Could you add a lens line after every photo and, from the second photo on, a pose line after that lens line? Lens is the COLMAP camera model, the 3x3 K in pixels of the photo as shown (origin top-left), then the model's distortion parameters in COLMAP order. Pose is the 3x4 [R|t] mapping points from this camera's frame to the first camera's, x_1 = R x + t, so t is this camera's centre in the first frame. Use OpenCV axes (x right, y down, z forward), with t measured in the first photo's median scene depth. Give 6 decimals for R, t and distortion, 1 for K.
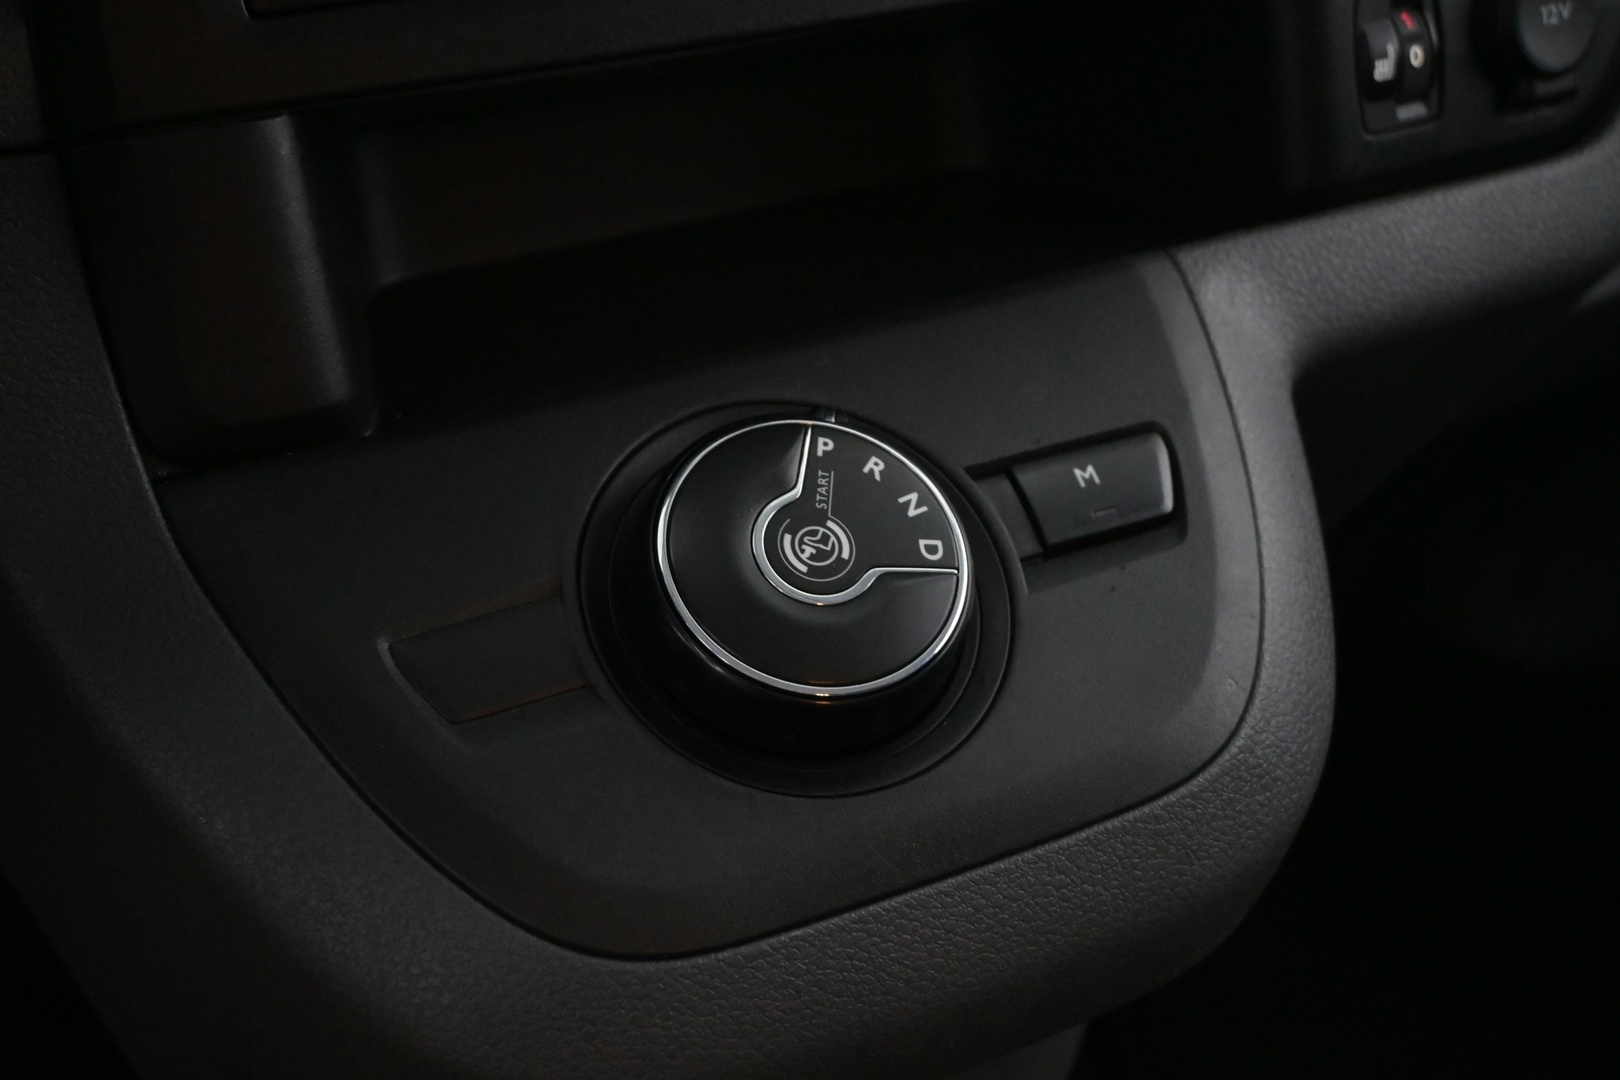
lens RADIAL K [[2076.1, 0, 809.9], [0, 2076.1, 540.3], [0, 0, 1]] dist [0.017202, 0.000000]
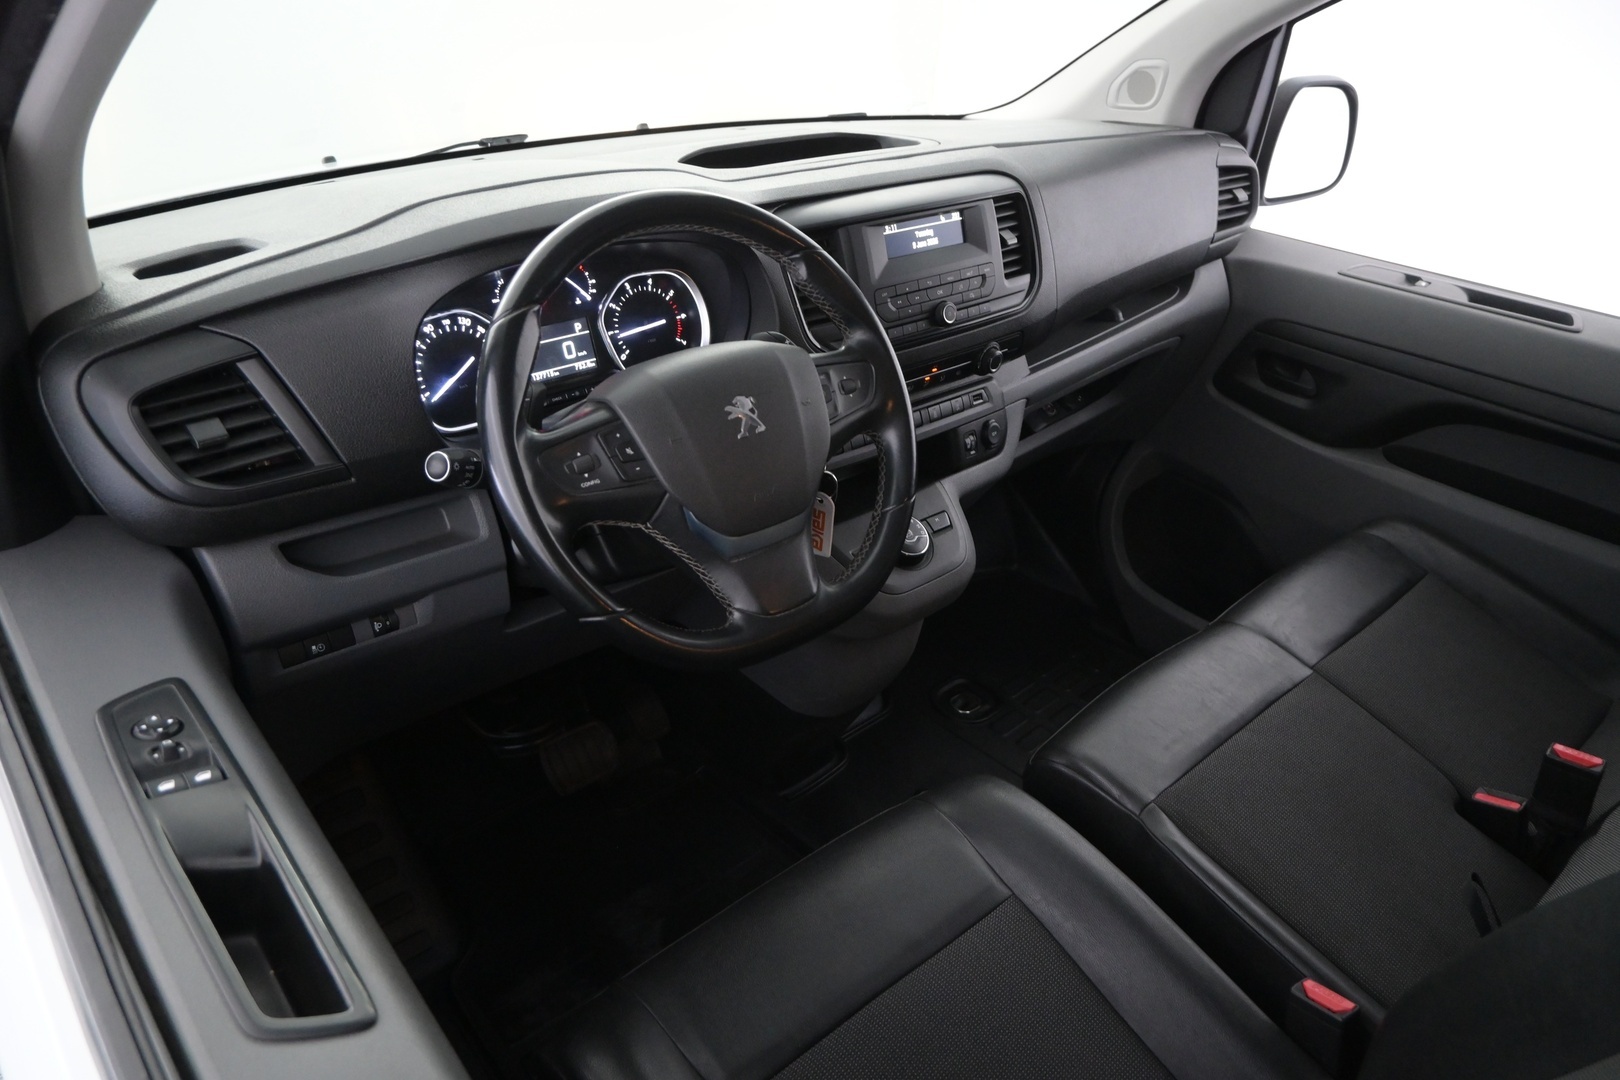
lens RADIAL K [[1106.8, 0, 800.7], [0, 1106.8, 526.9], [0, 0, 1]] dist [0.009956, -0.004550]
pose [[0.966900, -0.080073, 0.242268, -1.082907], [0.086155, 0.996175, -0.014596, 0.003434], [-0.240172, 0.034985, 0.970100, -2.153114]]
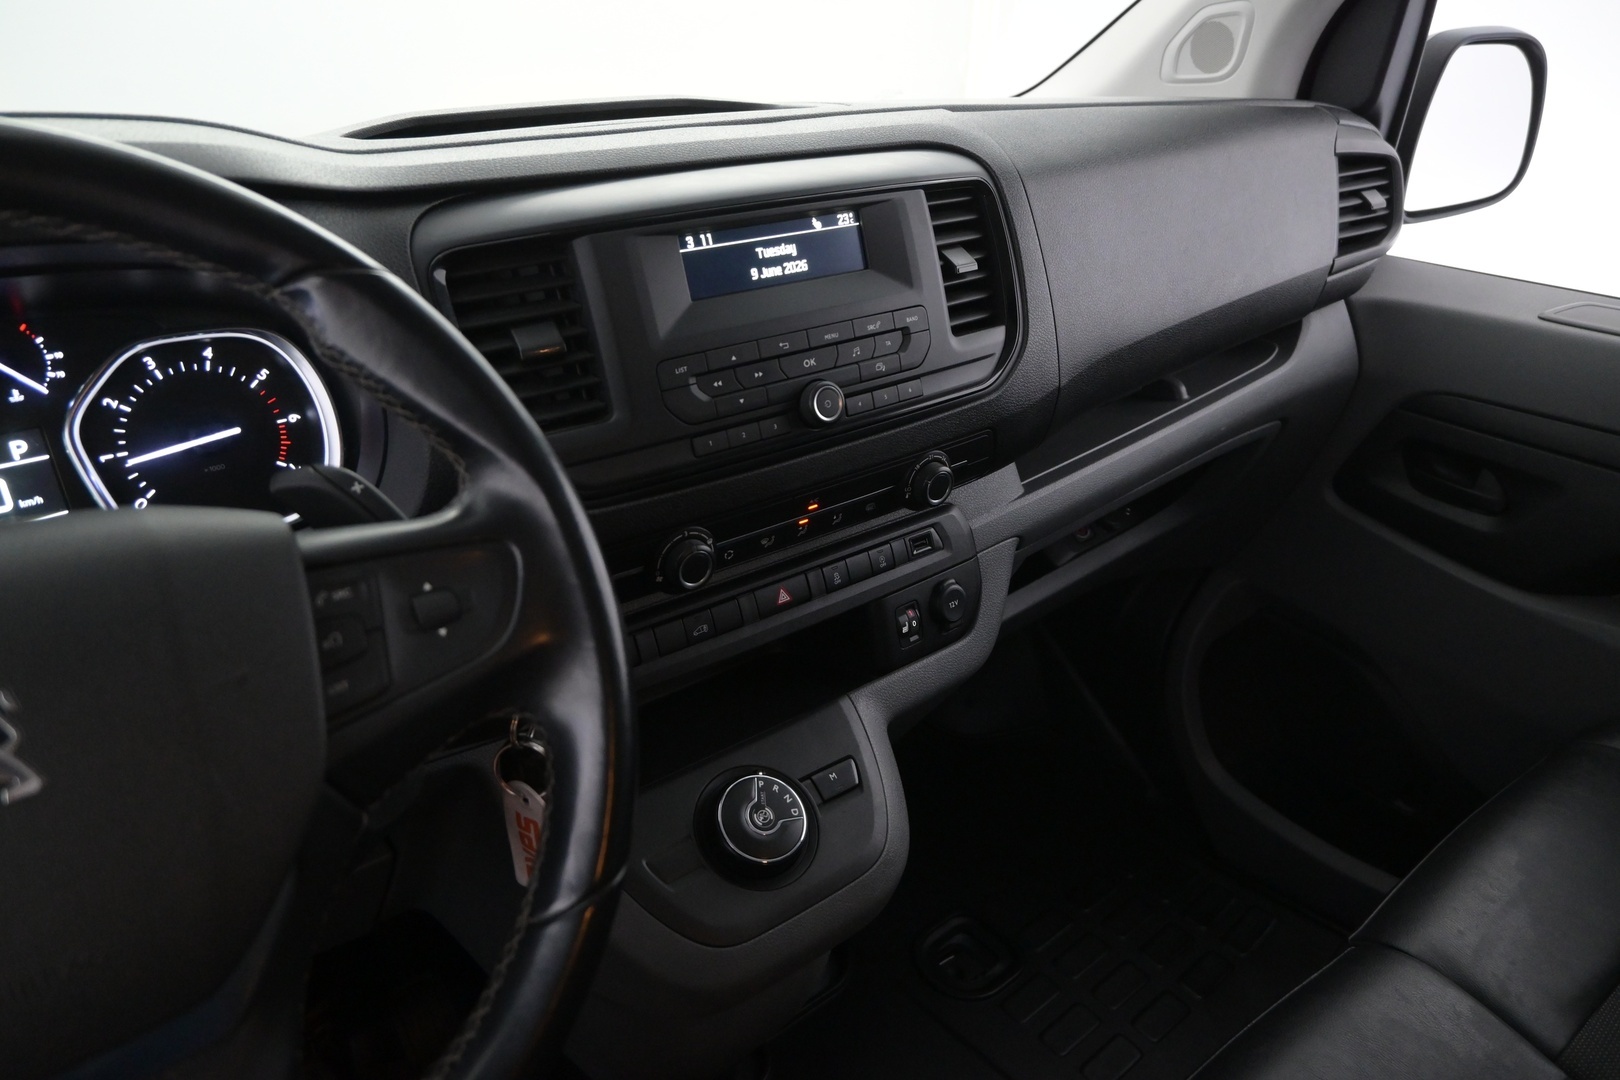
lens RADIAL K [[1106.8, 0, 801.9], [0, 1106.8, 538.4], [0, 0, 1]] dist [0.009956, -0.004550]
pose [[0.982079, -0.074398, 0.173165, -0.203477], [0.087119, 0.993939, -0.067046, -0.304883], [-0.167127, 0.080931, 0.982608, -0.810077]]
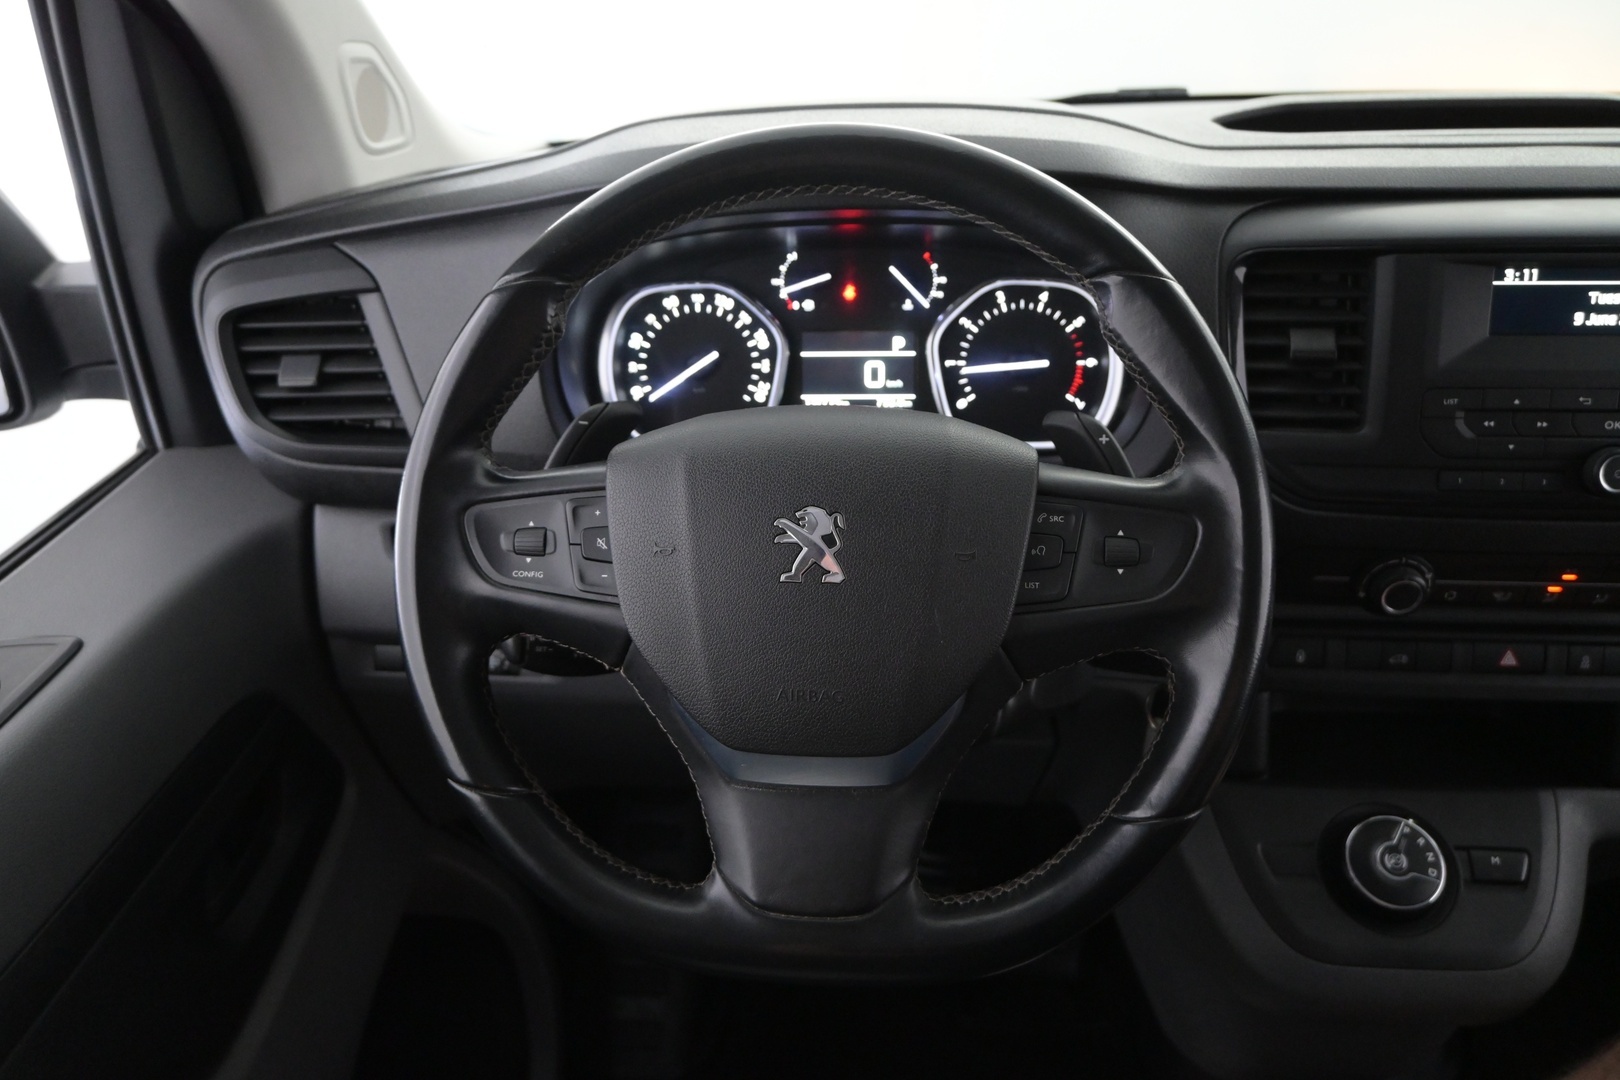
lens RADIAL K [[1205.5, 0, 798.4], [0, 1205.5, 540.0], [0, 0, 1]] dist [-0.031756, 0.024792]
pose [[0.855513, 0.238344, -0.459662, -0.053809], [-0.248310, 0.967866, 0.039710, -0.313997], [0.454356, 0.080166, 0.887206, -1.130841]]
